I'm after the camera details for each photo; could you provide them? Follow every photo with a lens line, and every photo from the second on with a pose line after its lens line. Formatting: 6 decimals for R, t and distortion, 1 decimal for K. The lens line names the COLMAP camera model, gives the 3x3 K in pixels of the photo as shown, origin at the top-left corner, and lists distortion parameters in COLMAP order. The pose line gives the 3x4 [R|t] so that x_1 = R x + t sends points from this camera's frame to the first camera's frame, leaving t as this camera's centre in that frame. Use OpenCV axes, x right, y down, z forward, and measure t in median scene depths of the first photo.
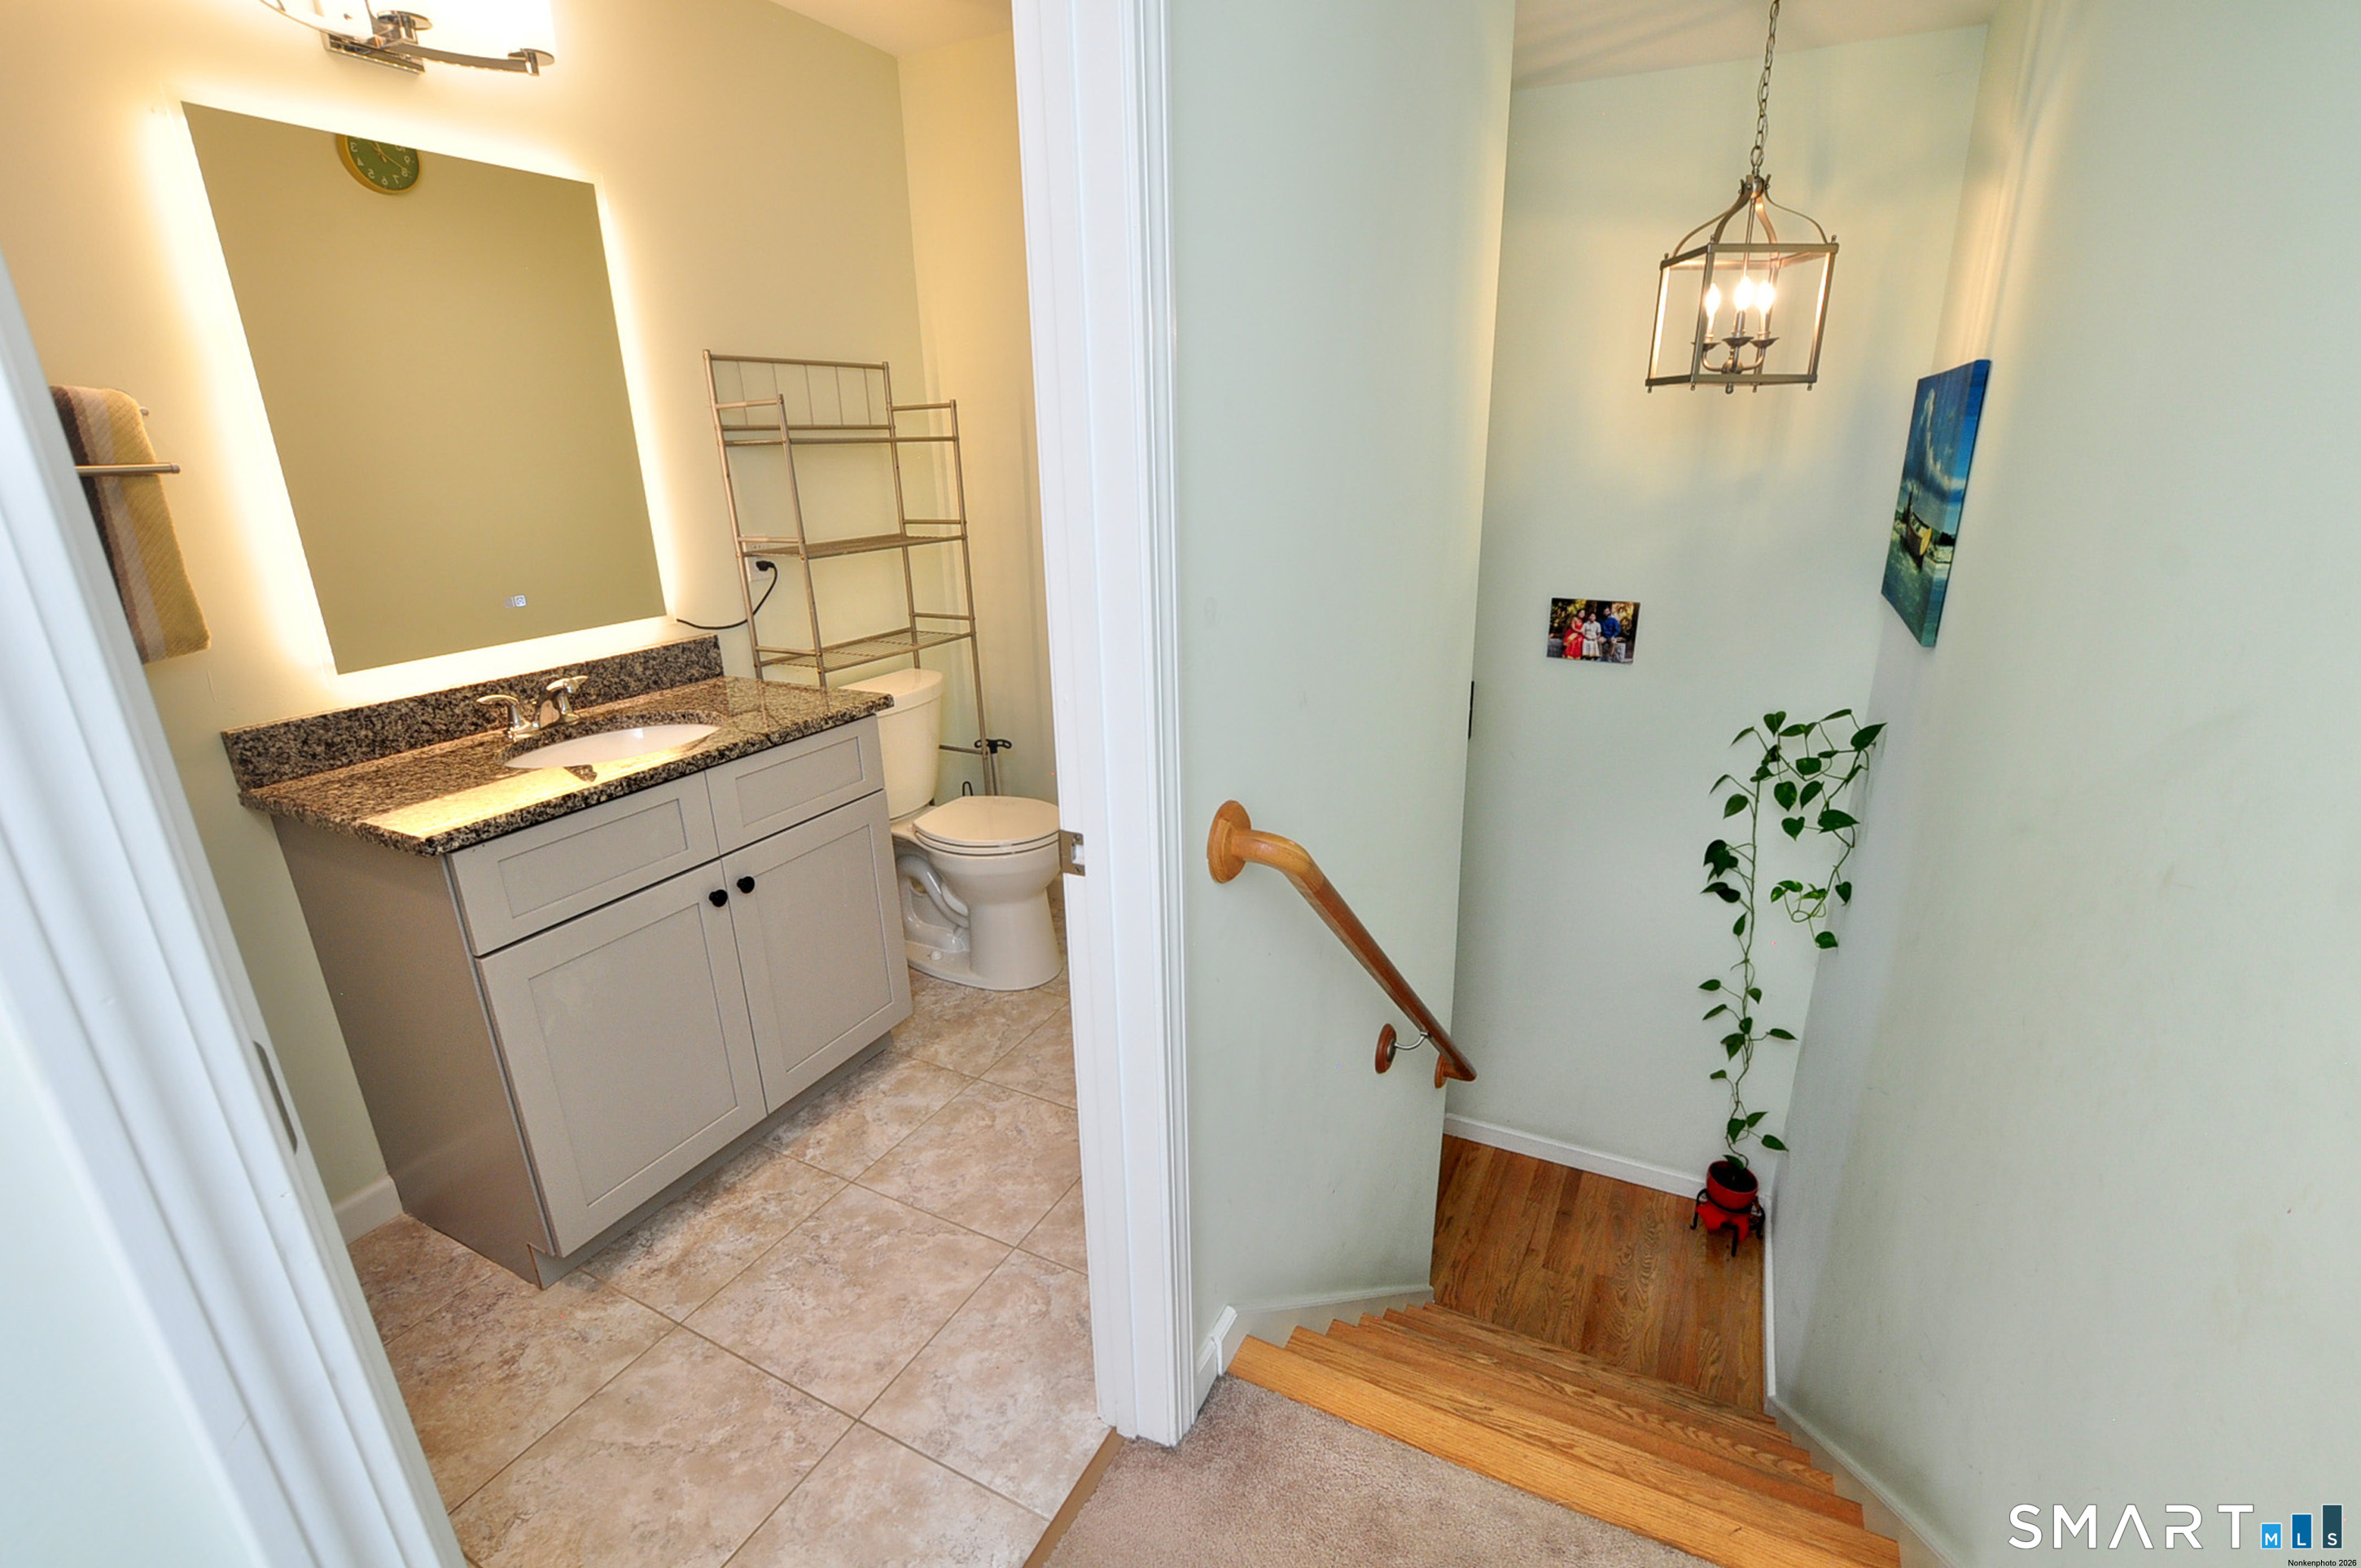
lens RADIAL K [[1043.8, 0, 1180.1], [0, 1043.8, 801.8], [0, 0, 1]] dist [-0.026956, 0.000719]
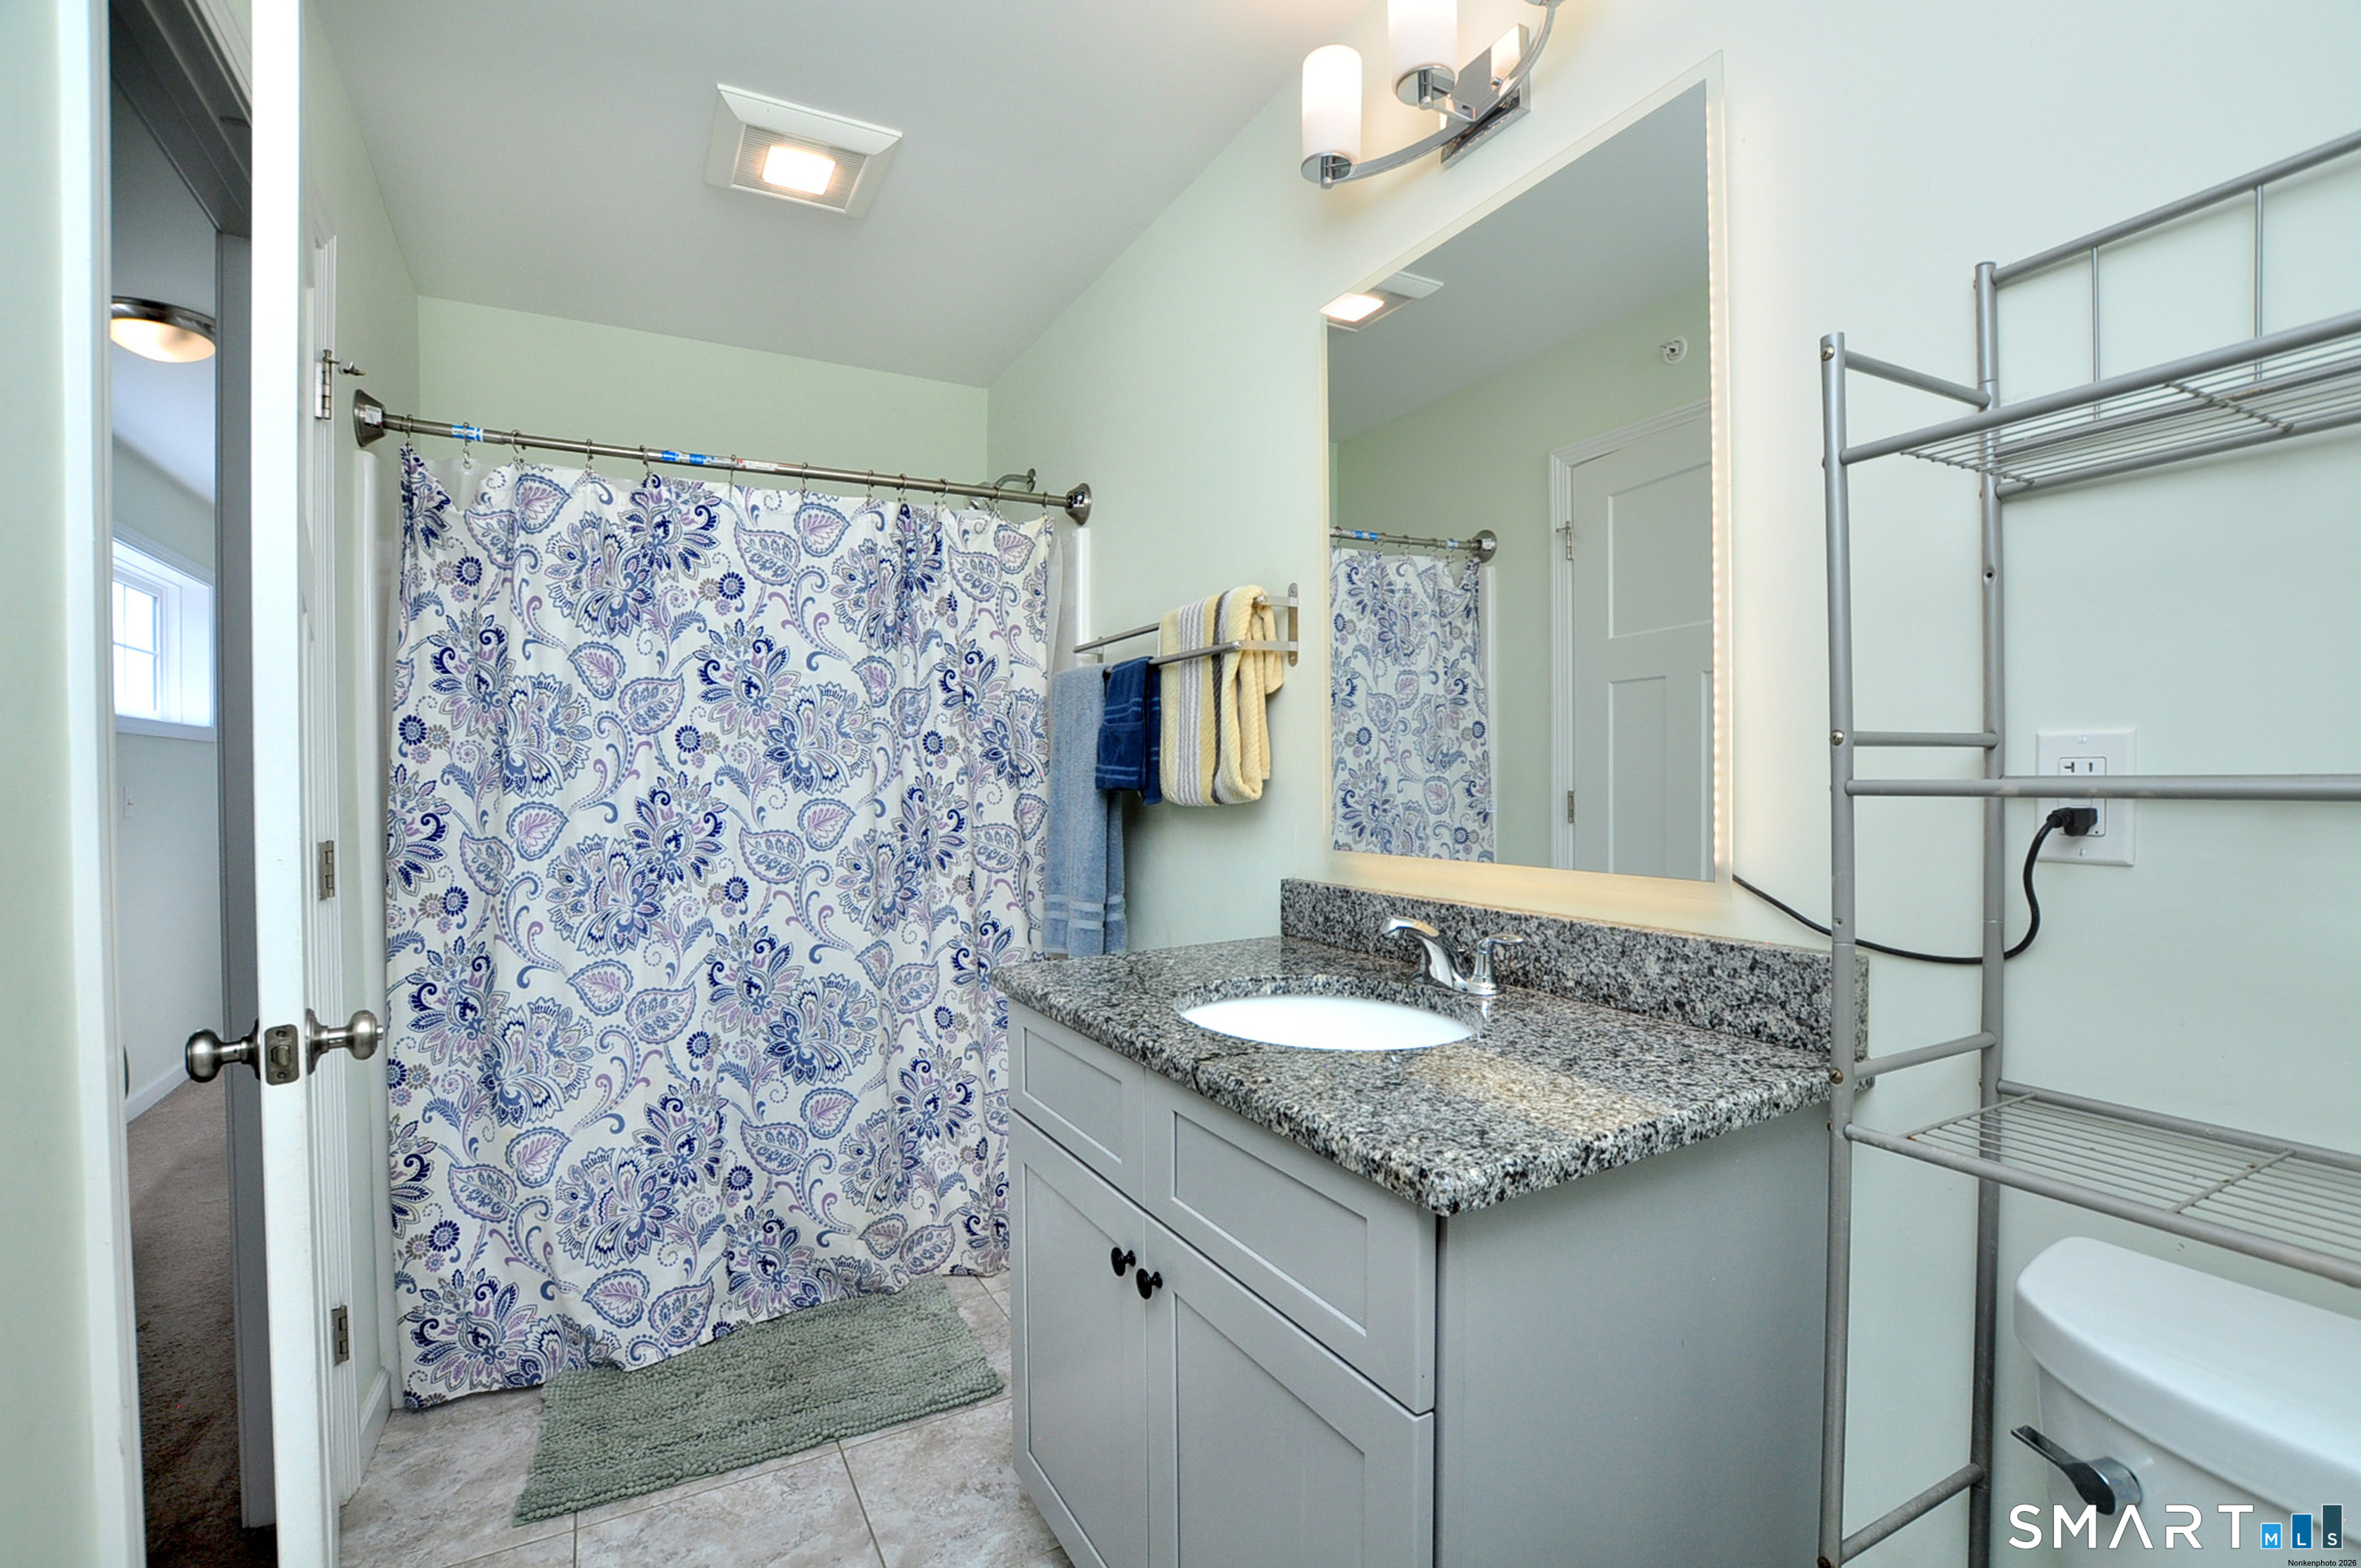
lens RADIAL K [[1042.1, 0, 1180.5], [0, 1042.1, 784.0], [0, 0, 1]] dist [-0.037517, 0.000370]
pose [[-0.549878, 0.032655, -0.834606, 0.044658], [-0.250231, 0.946898, 0.201912, -0.287929], [0.796880, 0.319872, -0.512507, 1.154212]]
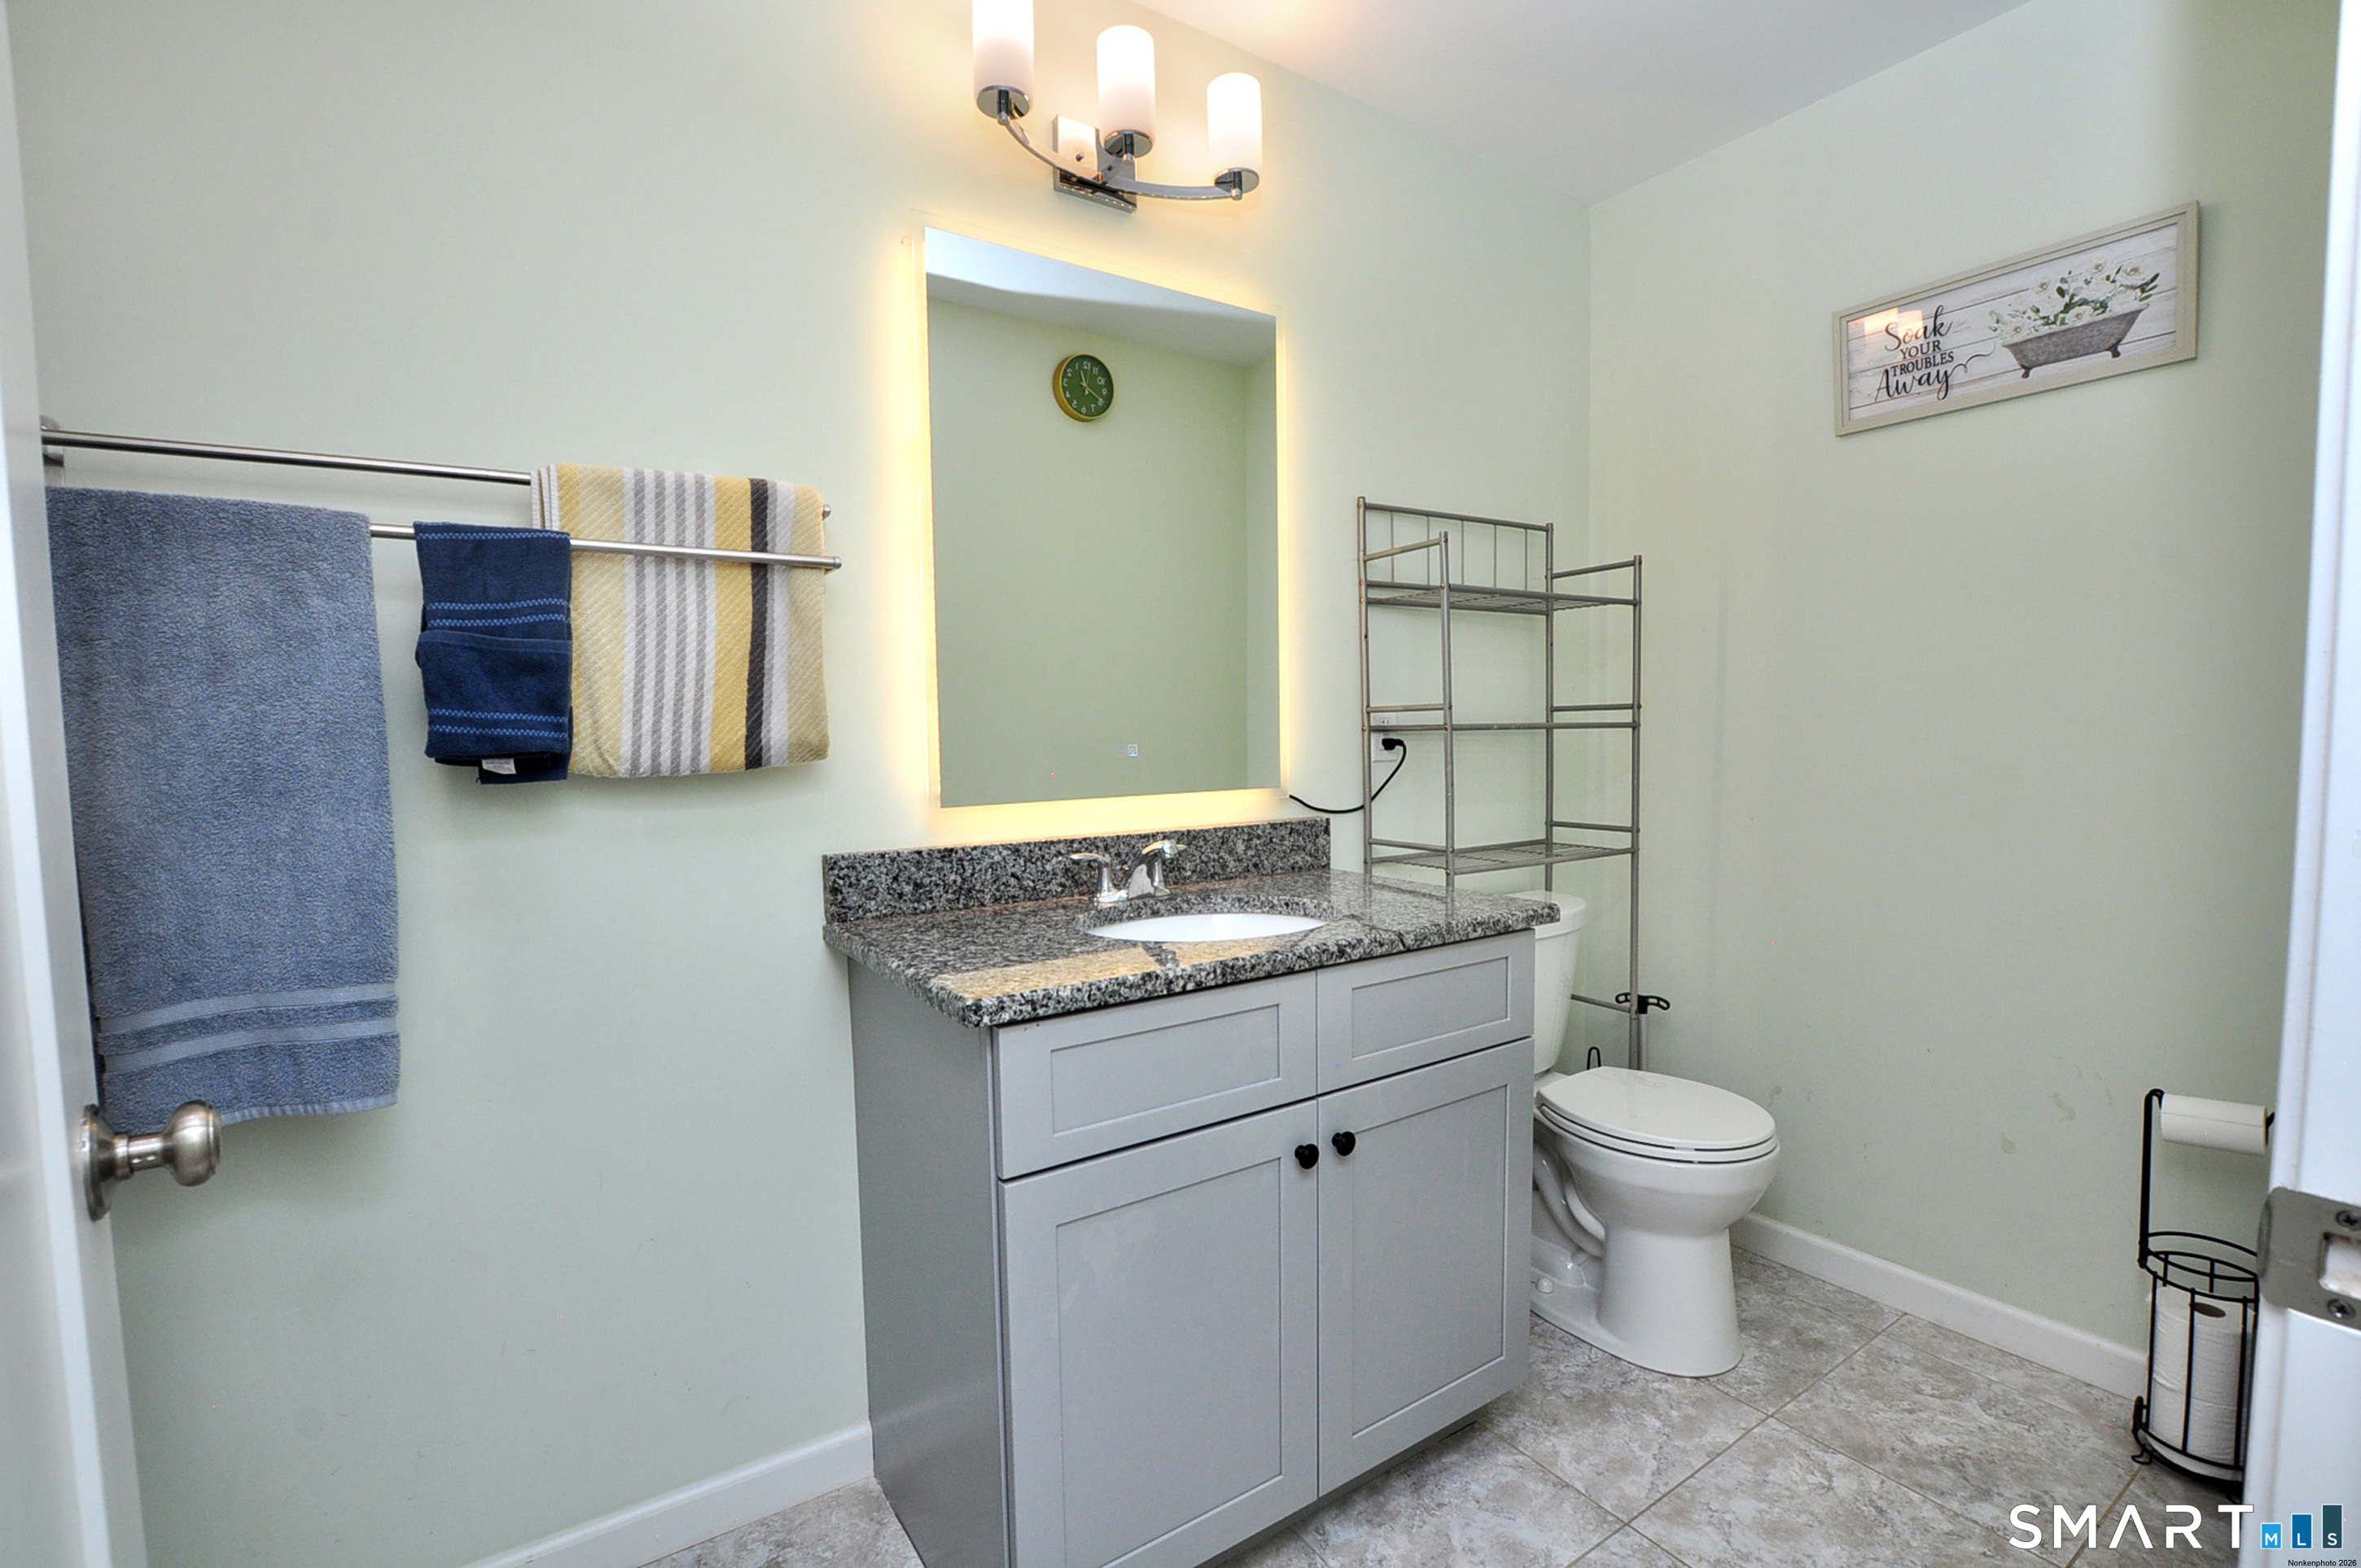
lens RADIAL K [[1042.1, 0, 1180.5], [0, 1042.1, 784.0], [0, 0, 1]] dist [-0.037517, 0.000370]
pose [[0.873465, 0.035437, -0.485595, -0.175438], [-0.161874, 0.961749, -0.220987, 0.018048], [0.459189, 0.271630, 0.845791, 0.280124]]
